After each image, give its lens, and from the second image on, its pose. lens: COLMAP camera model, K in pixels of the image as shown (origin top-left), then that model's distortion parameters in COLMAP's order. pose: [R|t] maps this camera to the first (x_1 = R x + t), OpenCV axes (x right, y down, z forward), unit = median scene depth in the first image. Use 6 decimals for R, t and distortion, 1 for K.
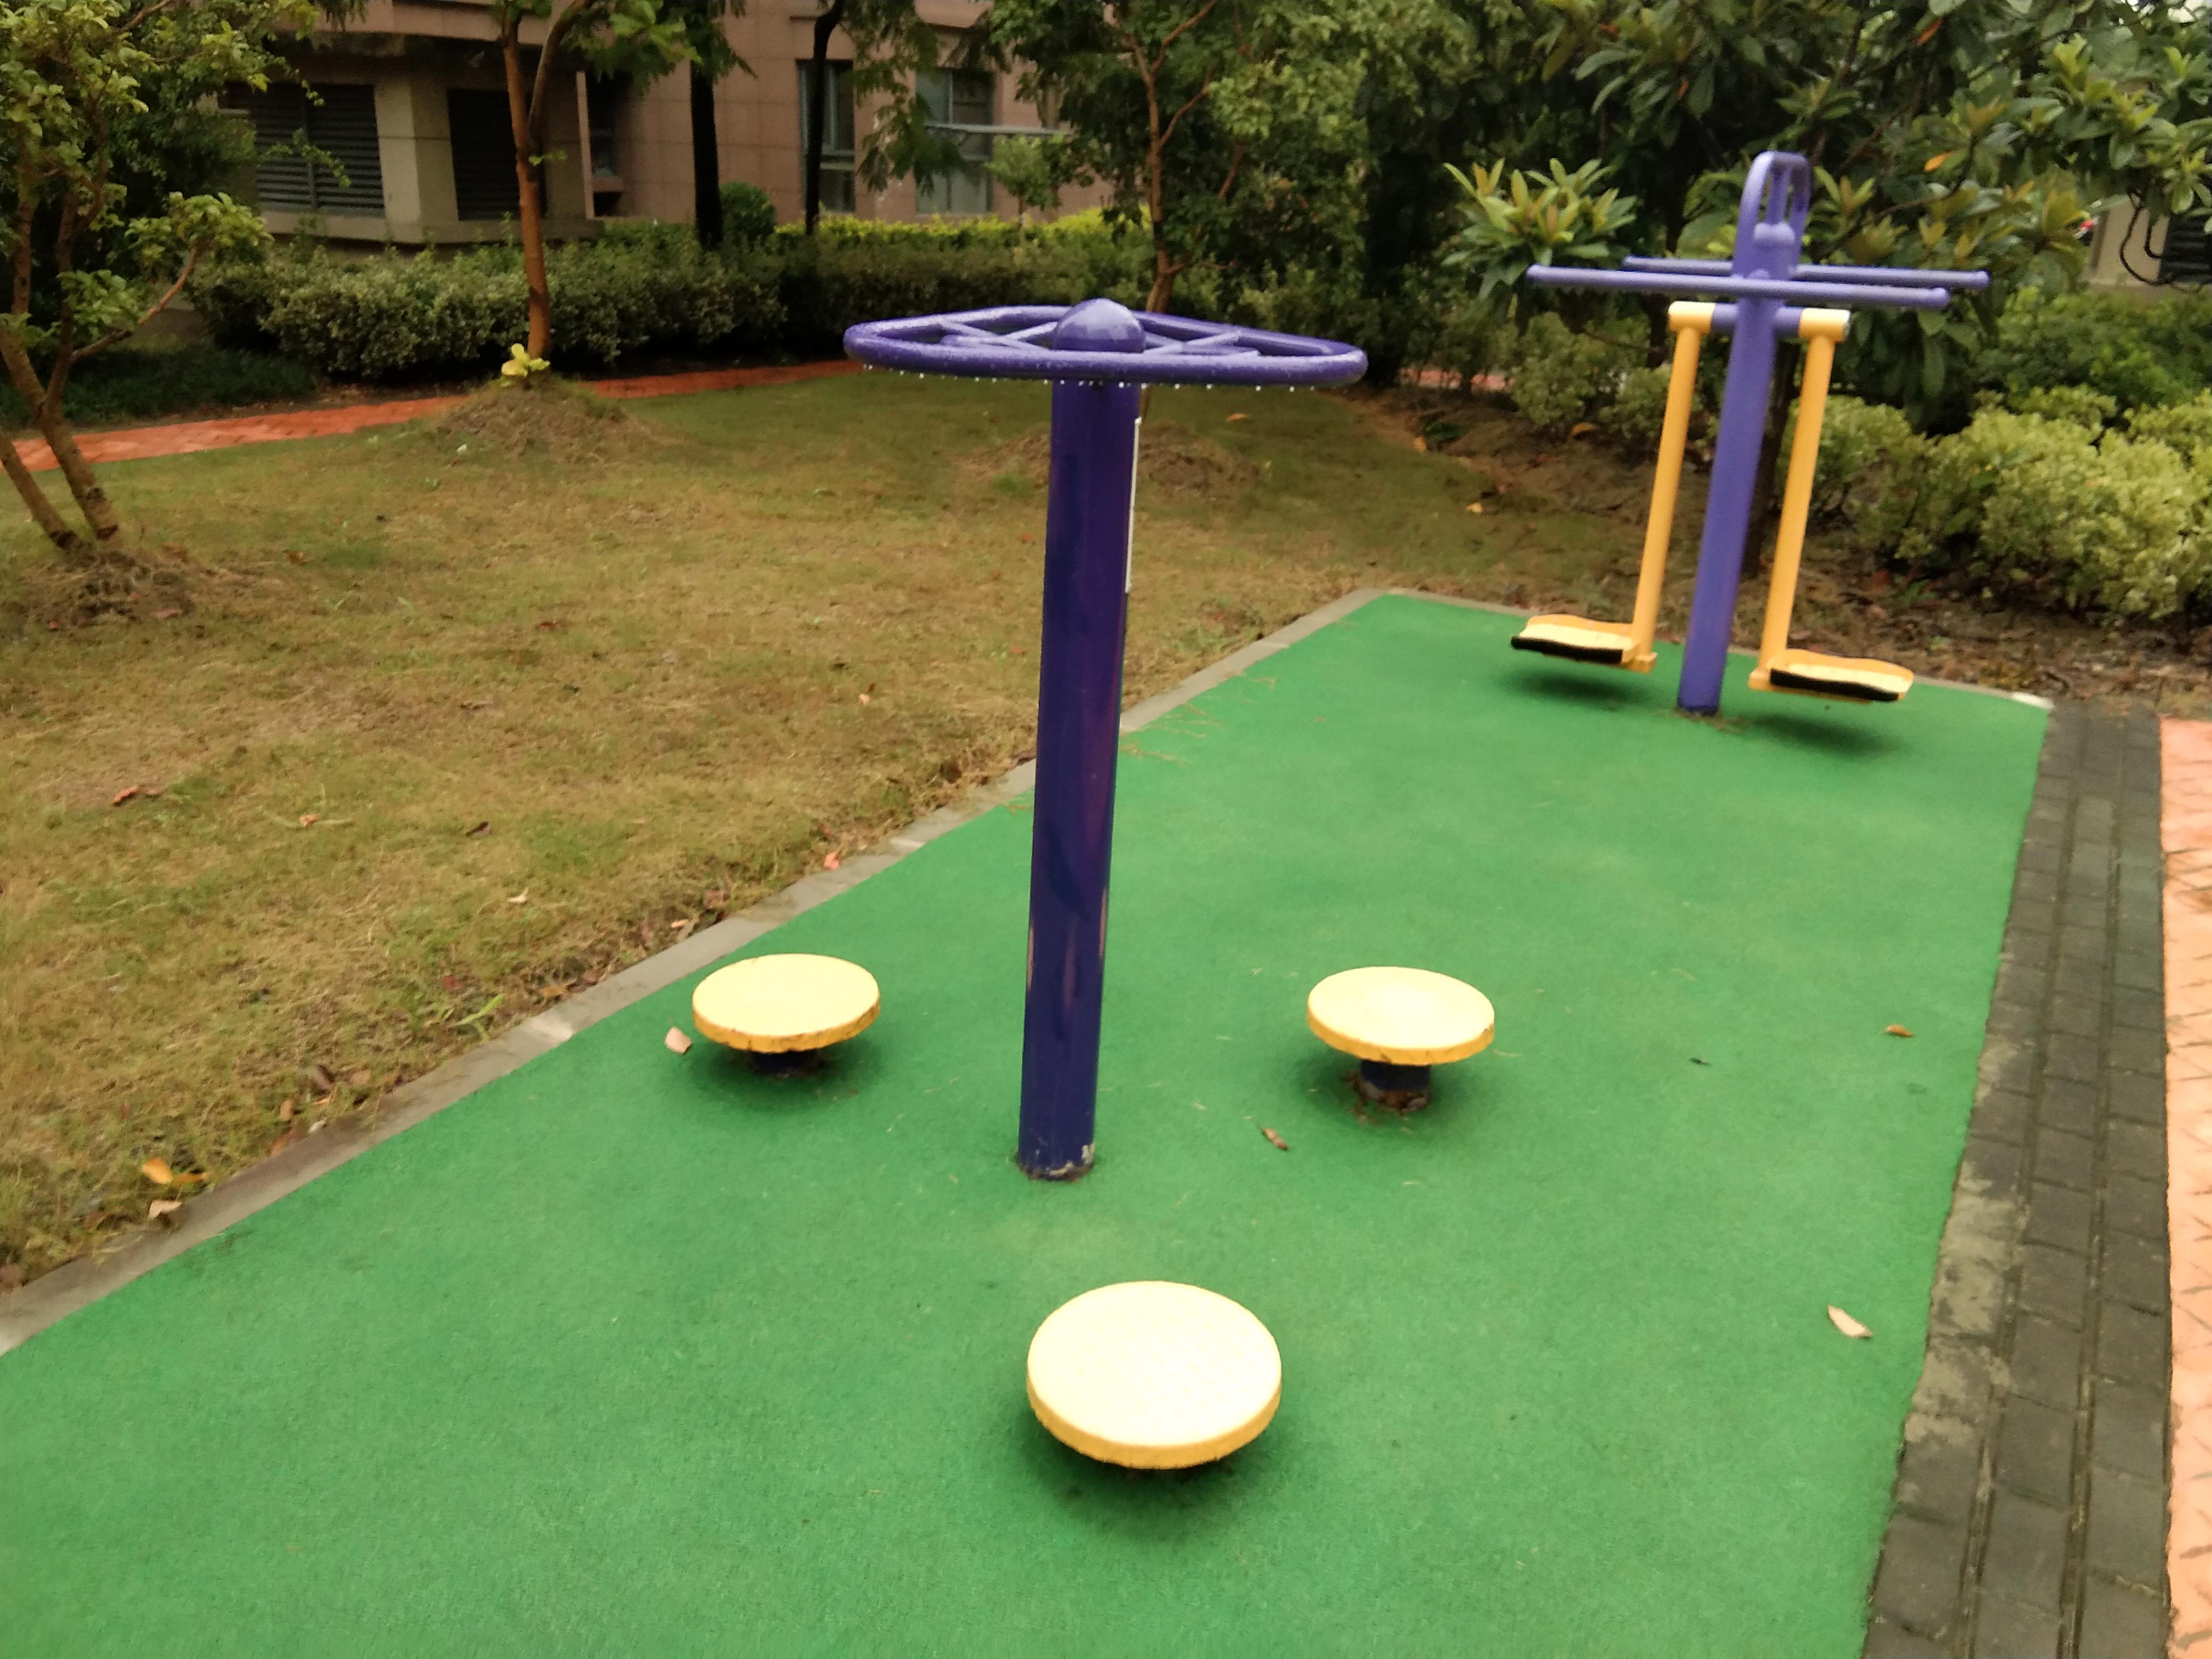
lens RADIAL K [[1786.7, 0, 1076.3], [0, 1786.7, 834.1], [0, 0, 1]] dist [0.052676, -0.086016]
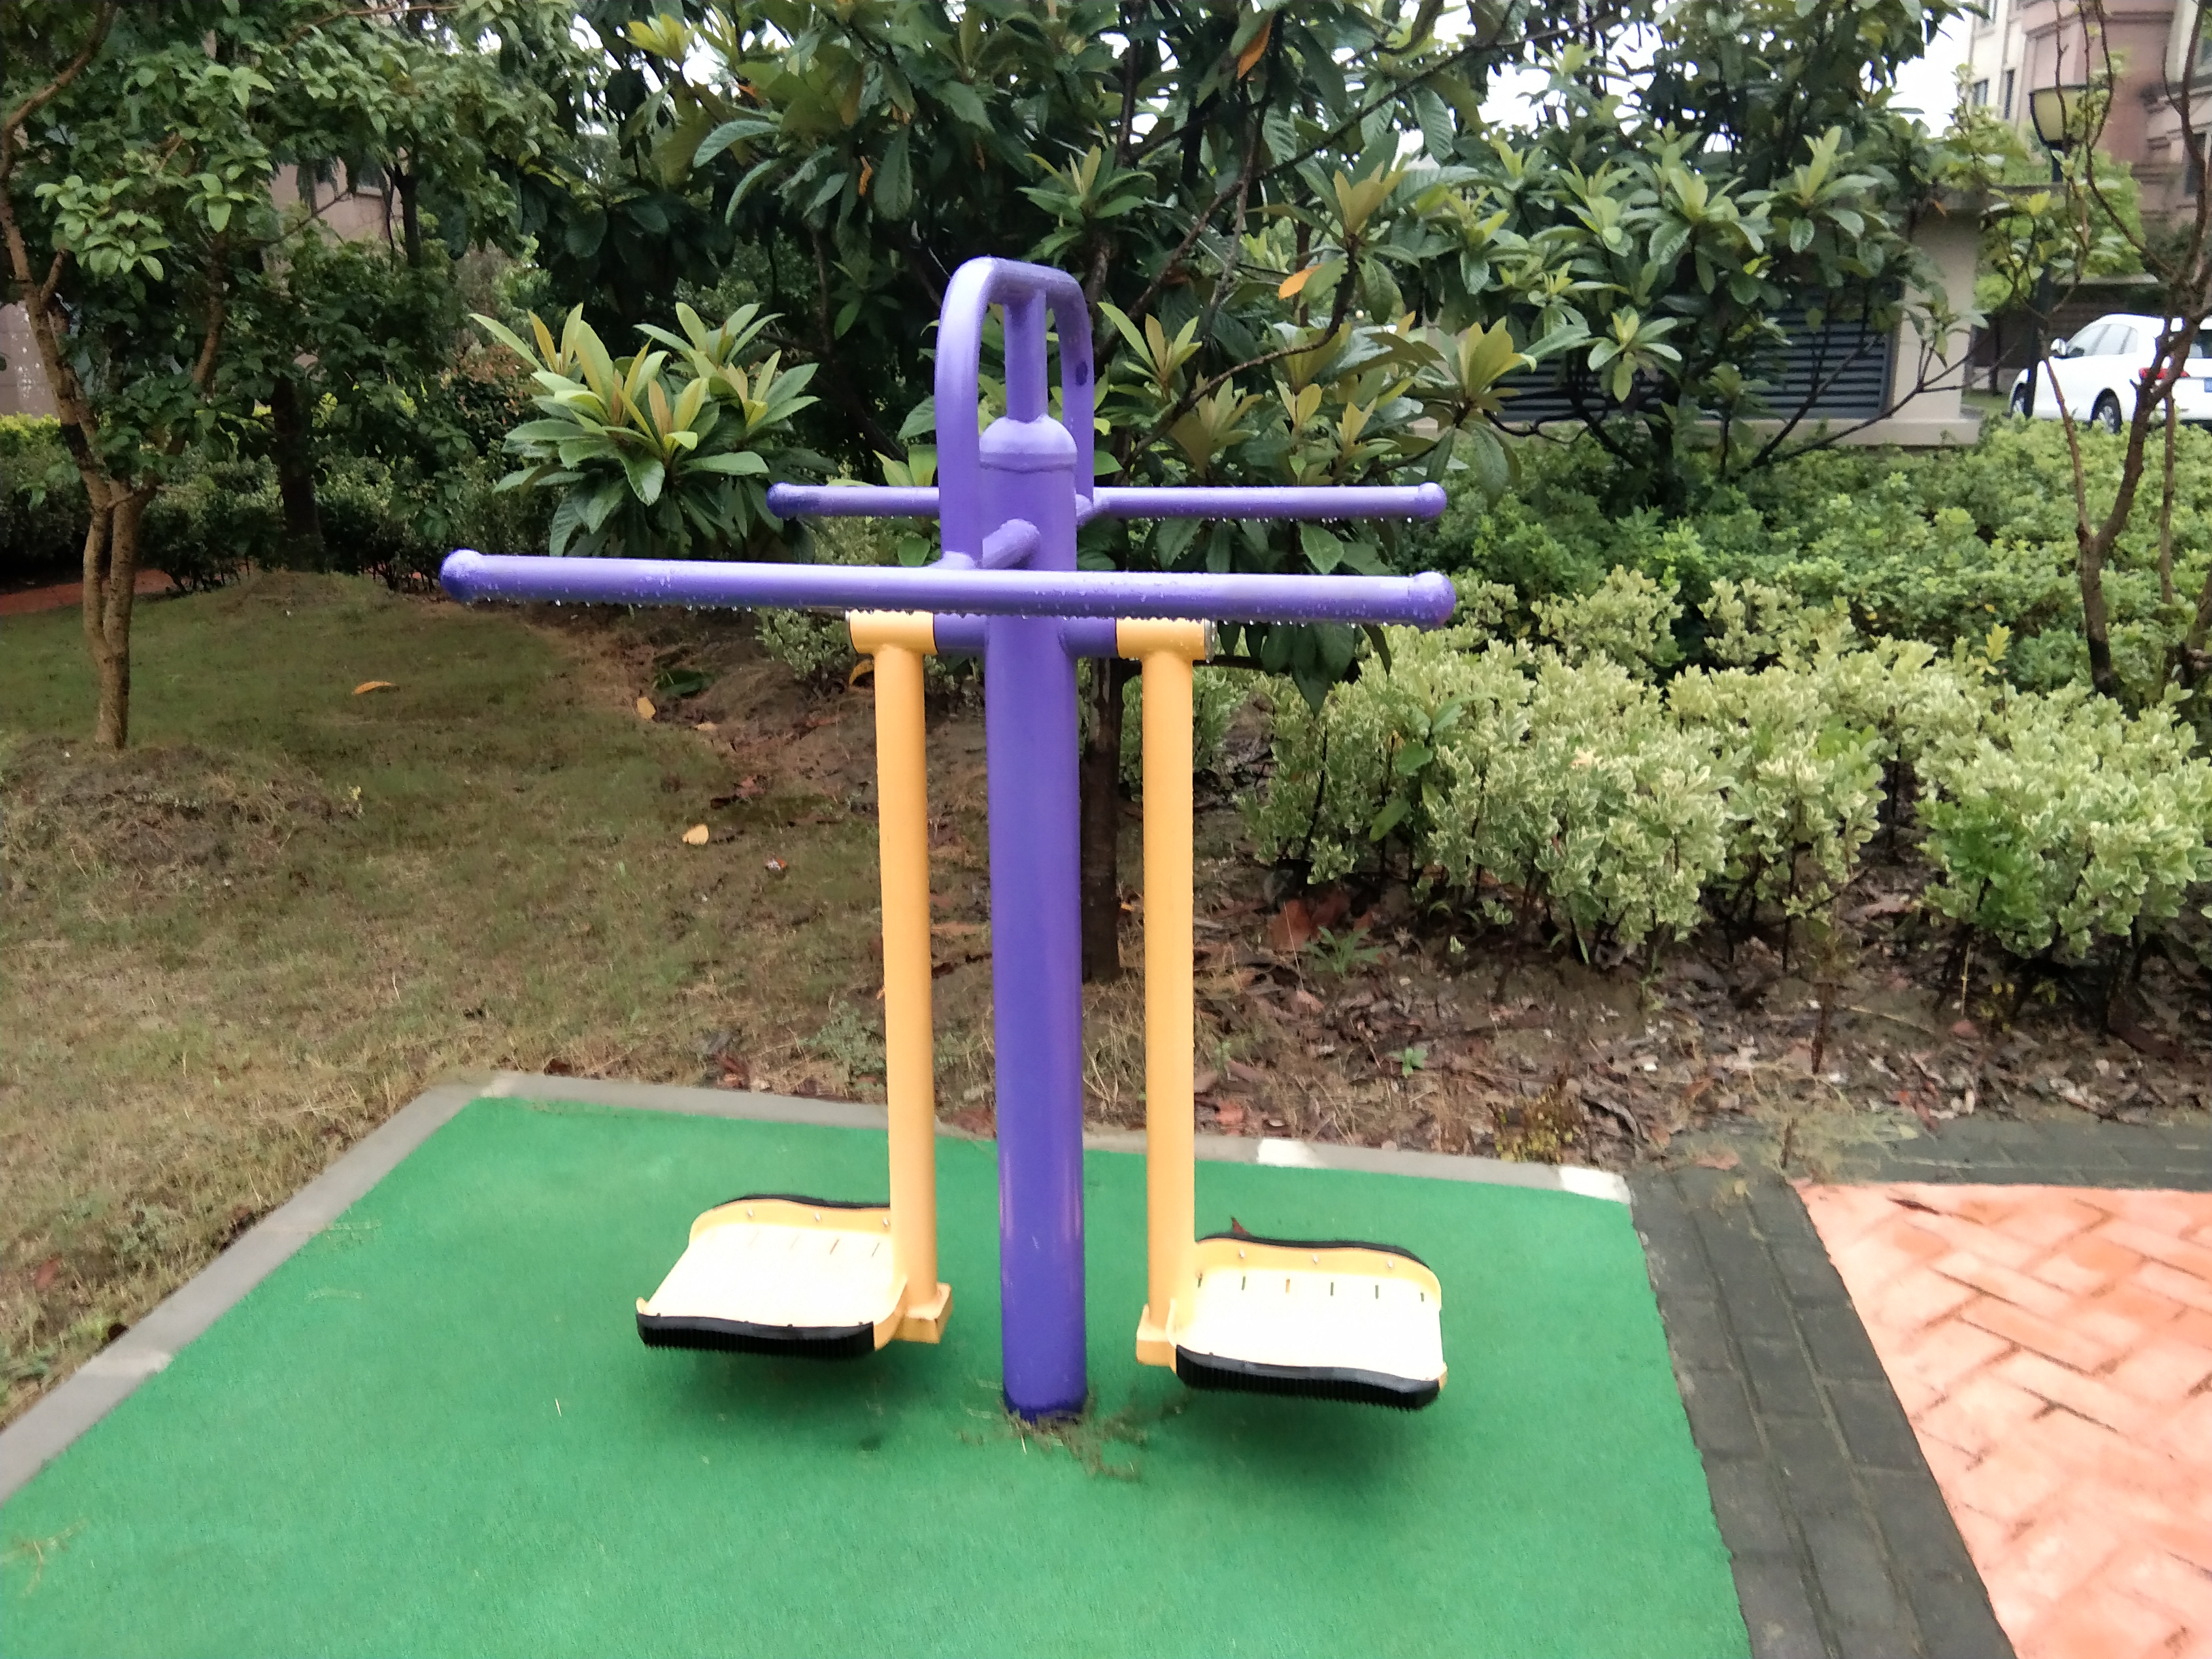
lens RADIAL K [[1782.9, 0, 1081.2], [0, 1782.9, 827.6], [0, 0, 1]] dist [0.098950, -0.126206]
pose [[0.937707, -0.126317, 0.323651, 0.187976], [0.153613, 0.986300, -0.060120, -0.162516], [-0.311623, 0.106092, 0.944265, 0.454256]]
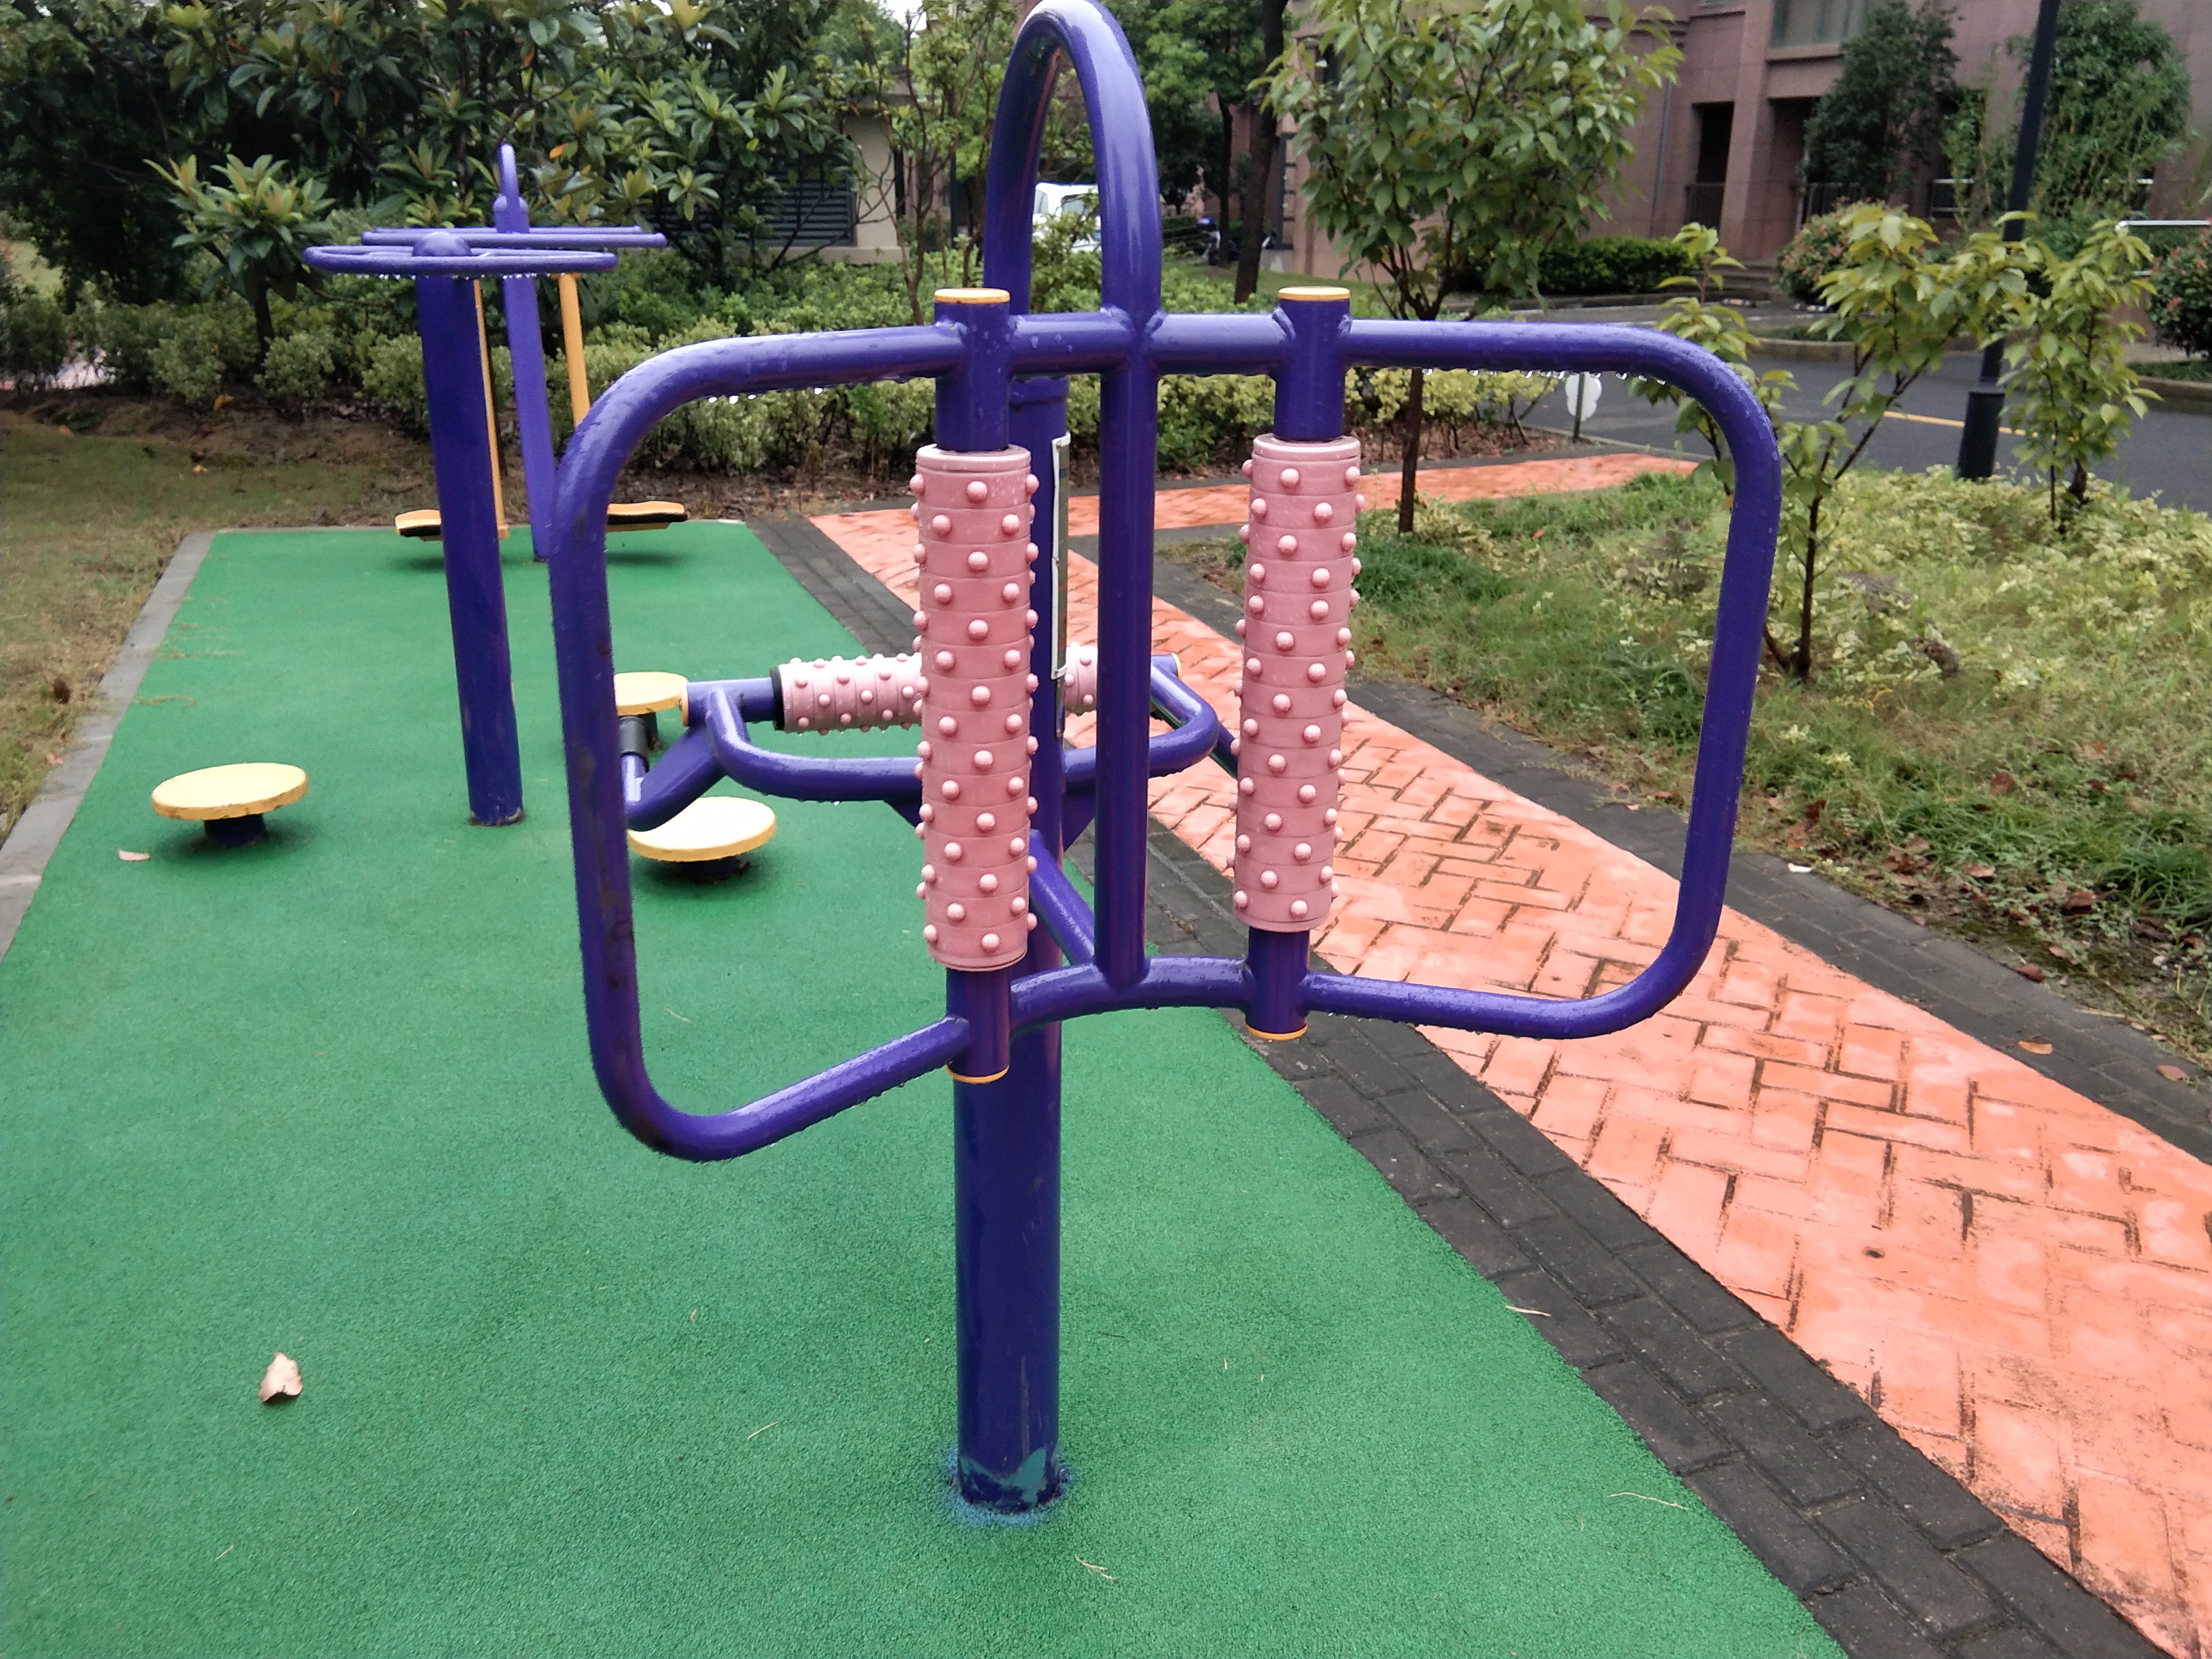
lens RADIAL K [[1795.2, 0, 1080.8], [0, 1795.2, 806.1], [0, 0, 1]] dist [0.075484, -0.102720]
pose [[0.659703, -0.269071, 0.701707, -0.337915], [0.282363, 0.954043, 0.100369, 0.073095], [-0.696465, 0.131922, 0.705360, -0.178595]]
